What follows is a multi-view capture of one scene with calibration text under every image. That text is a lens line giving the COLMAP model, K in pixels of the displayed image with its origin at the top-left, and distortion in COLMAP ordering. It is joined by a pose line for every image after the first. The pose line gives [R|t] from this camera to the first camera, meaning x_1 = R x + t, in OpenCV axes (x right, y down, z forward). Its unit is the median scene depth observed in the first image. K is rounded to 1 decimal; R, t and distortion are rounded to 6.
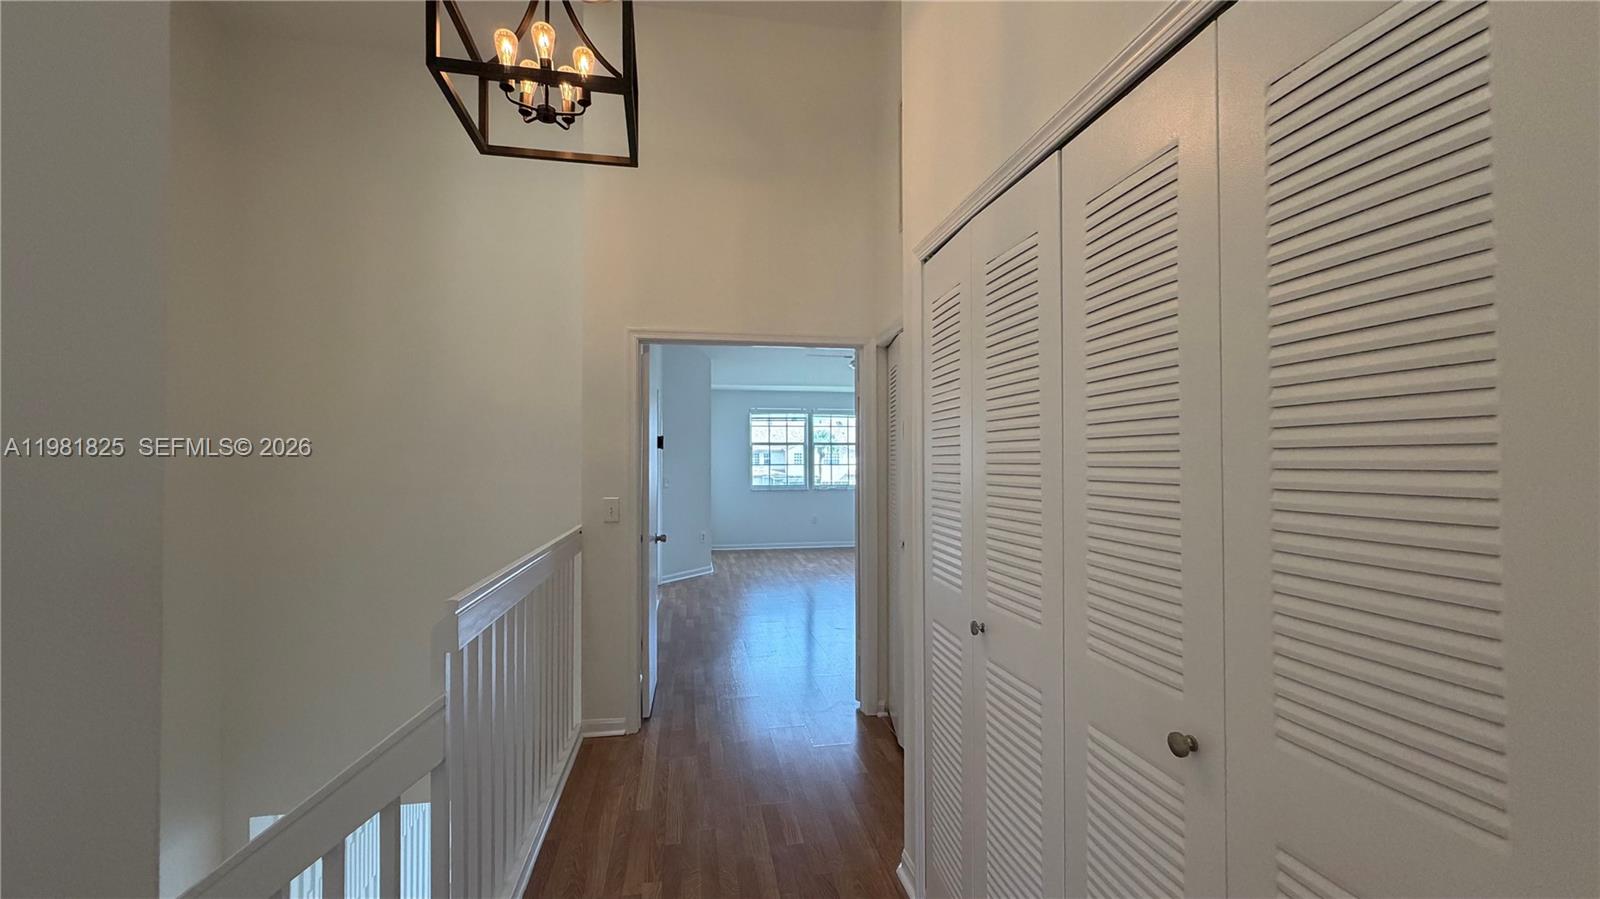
lens RADIAL K [[636.7, 0, 799.7], [0, 636.7, 453.3], [0, 0, 1]] dist [-0.000364, 0.000253]
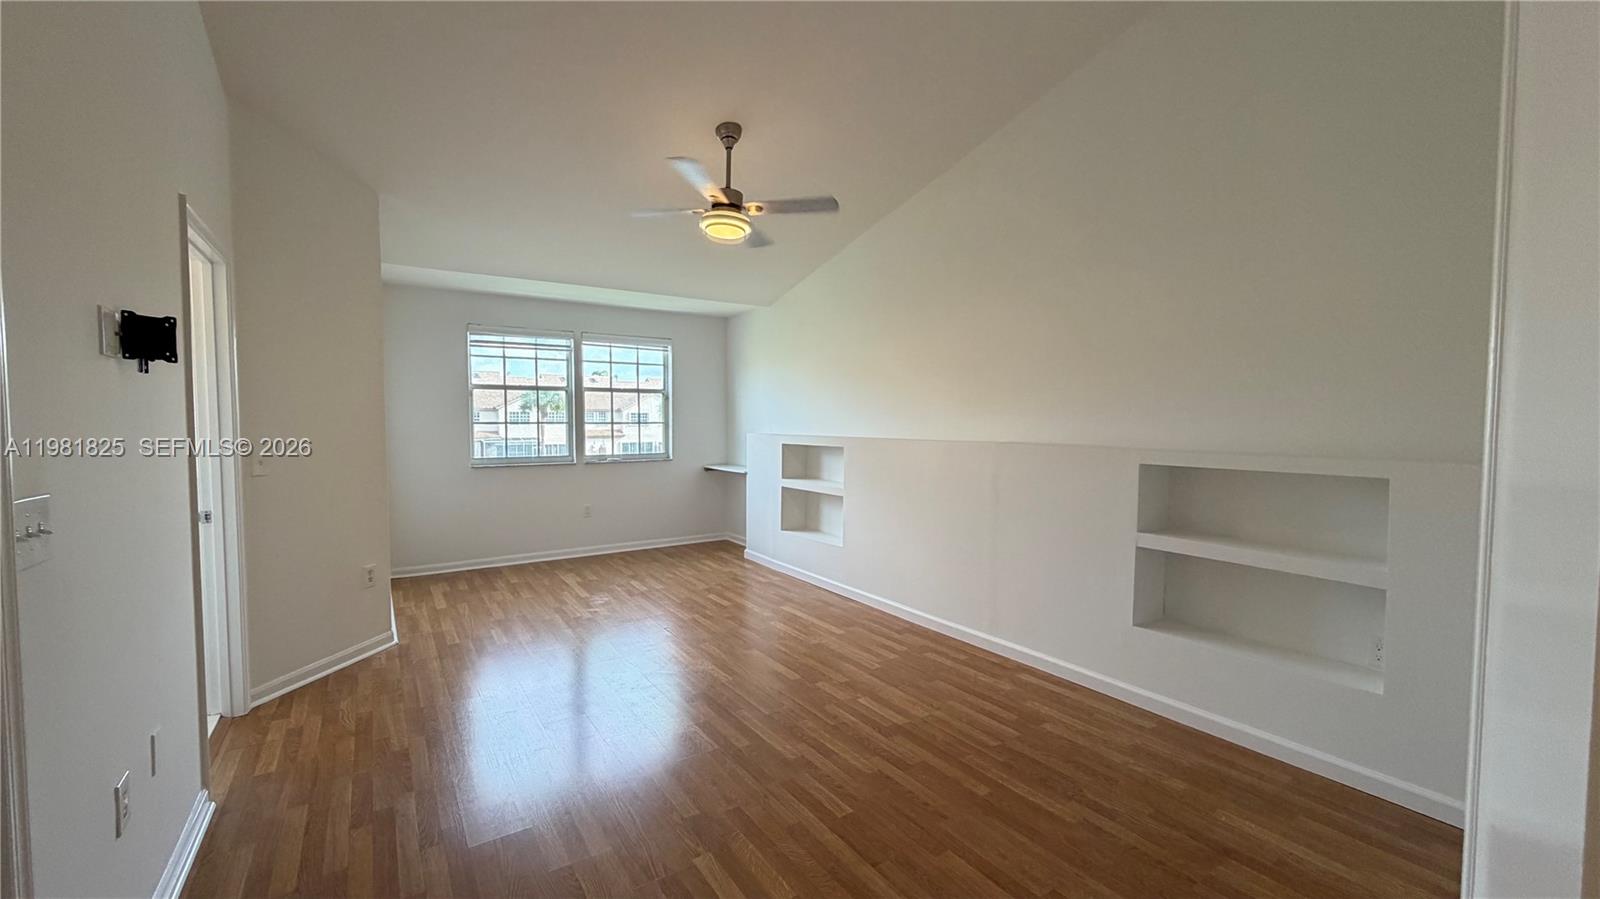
lens RADIAL K [[636.7, 0, 797.0], [0, 636.7, 454.7], [0, 0, 1]] dist [-0.000364, 0.000253]
pose [[0.915026, -0.020754, 0.402861, -0.039781], [-0.008311, 0.997494, 0.070265, 0.003314], [-0.403310, -0.067643, 0.912560, 0.358605]]
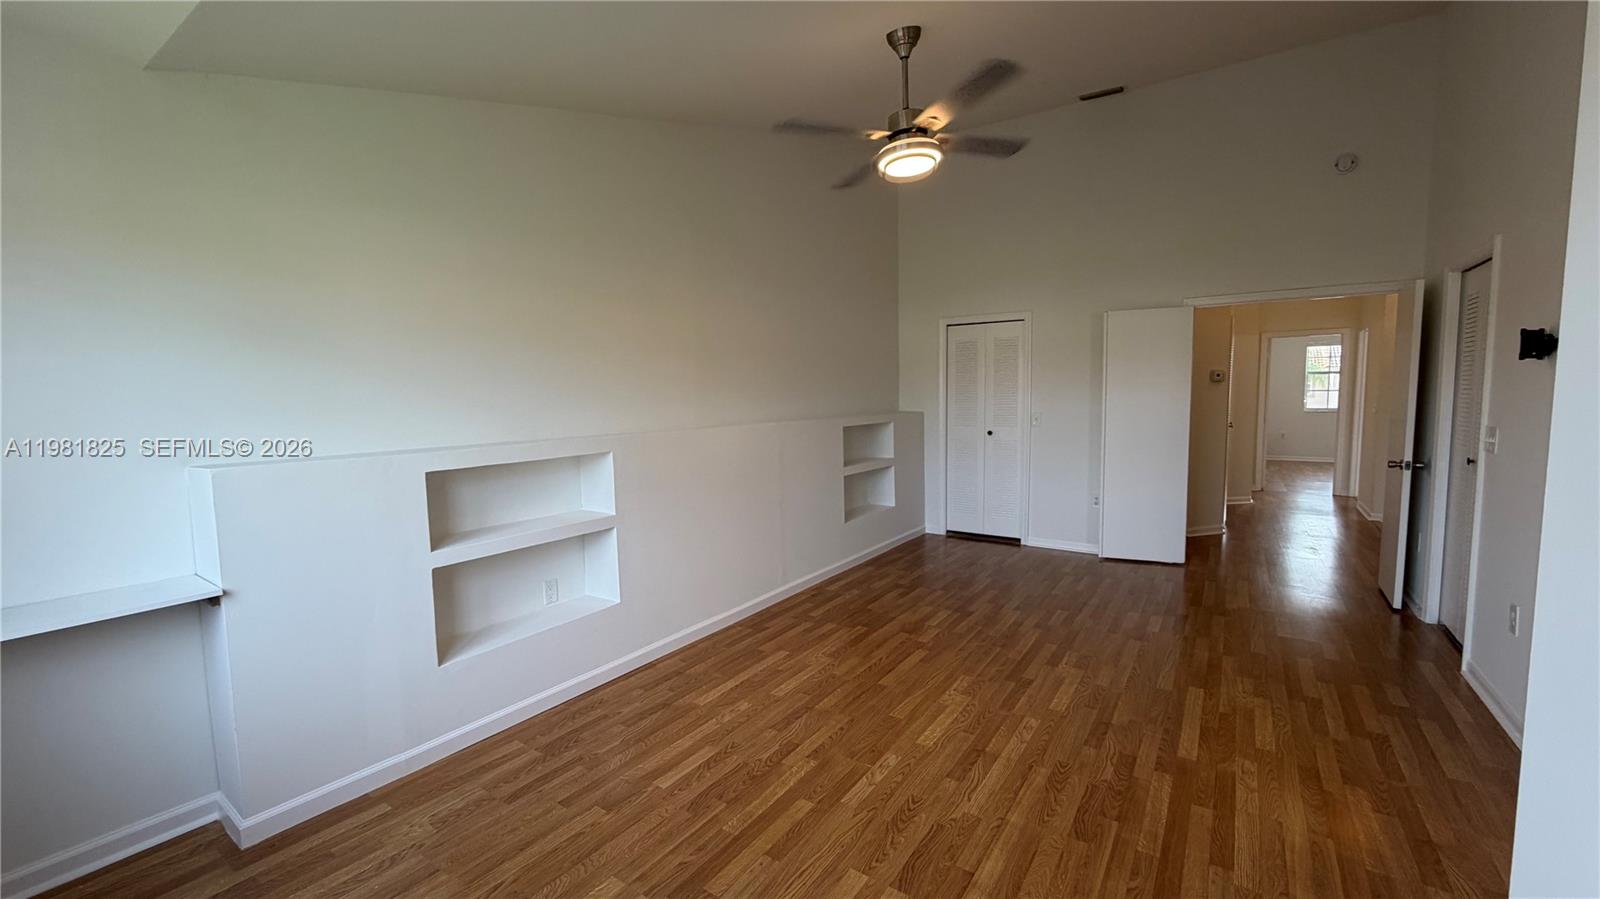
lens RADIAL K [[636.7, 0, 793.0], [0, 636.7, 447.9], [0, 0, 1]] dist [-0.000364, 0.000253]
pose [[-0.704726, -0.050554, 0.707676, -0.102581], [0.006930, 0.996920, 0.078117, 0.004553], [-0.709445, 0.059955, -0.702205, 0.976085]]
